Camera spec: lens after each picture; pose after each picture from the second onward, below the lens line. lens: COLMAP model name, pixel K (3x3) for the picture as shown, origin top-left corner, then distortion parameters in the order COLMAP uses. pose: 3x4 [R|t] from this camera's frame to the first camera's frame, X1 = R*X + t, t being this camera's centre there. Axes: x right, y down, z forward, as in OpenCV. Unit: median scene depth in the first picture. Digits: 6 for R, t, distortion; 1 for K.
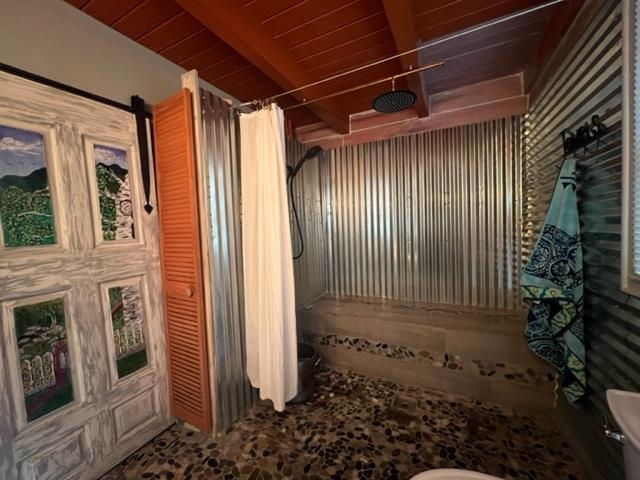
lens RADIAL K [[254.6, 0, 320.2], [0, 254.6, 241.7], [0, 0, 1]] dist [-0.003934, 0.001131]
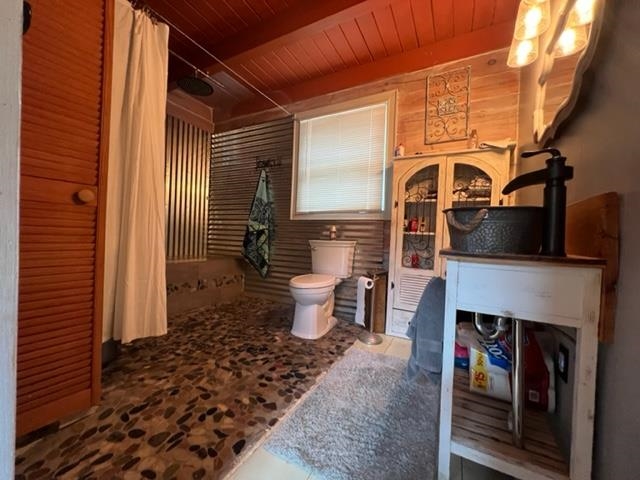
lens RADIAL K [[254.6, 0, 322.4], [0, 254.6, 239.0], [0, 0, 1]] dist [-0.003934, 0.001131]
pose [[0.012007, 0.034843, 0.999321, -1.197465], [0.007916, 0.999358, -0.034940, 0.350802], [-0.999897, 0.008330, 0.011724, 0.387593]]
